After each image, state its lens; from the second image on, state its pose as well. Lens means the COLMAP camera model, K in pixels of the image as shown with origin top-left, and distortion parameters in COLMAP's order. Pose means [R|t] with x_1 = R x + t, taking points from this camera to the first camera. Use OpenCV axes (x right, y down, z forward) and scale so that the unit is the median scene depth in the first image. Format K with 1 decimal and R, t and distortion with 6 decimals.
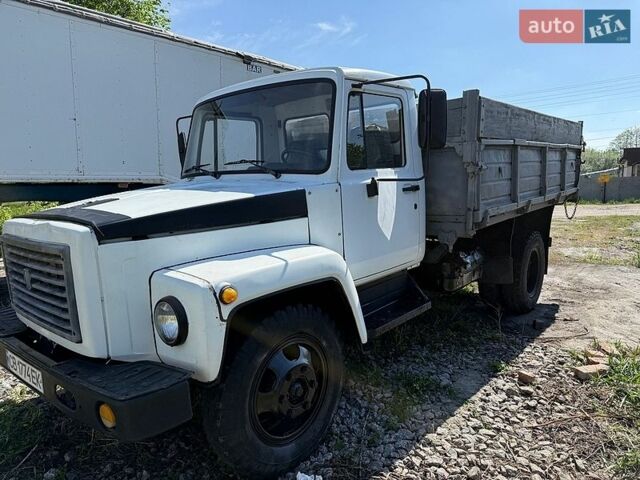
lens RADIAL K [[462.4, 0, 319.2], [0, 462.4, 242.6], [0, 0, 1]] dist [0.039409, -0.051143]
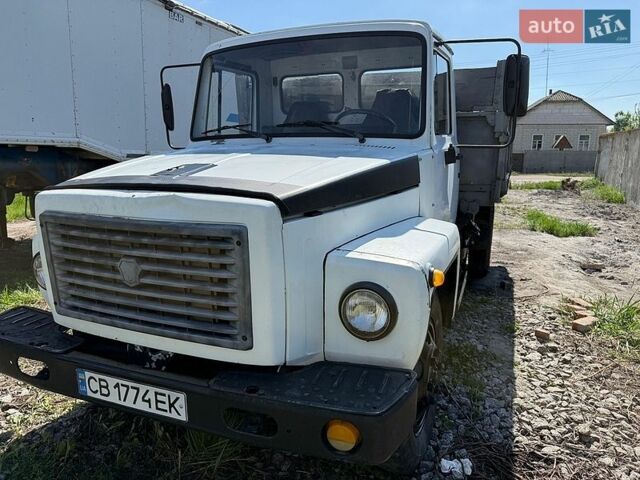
lens RADIAL K [[468.1, 0, 320.0], [0, 468.1, 240.0], [0, 0, 1]] dist [-0.001163, -0.003568]
pose [[0.949929, -0.038598, 0.310074, -0.414333], [0.021139, 0.998006, 0.059472, -0.006873], [-0.311751, -0.049940, 0.948851, 0.152517]]
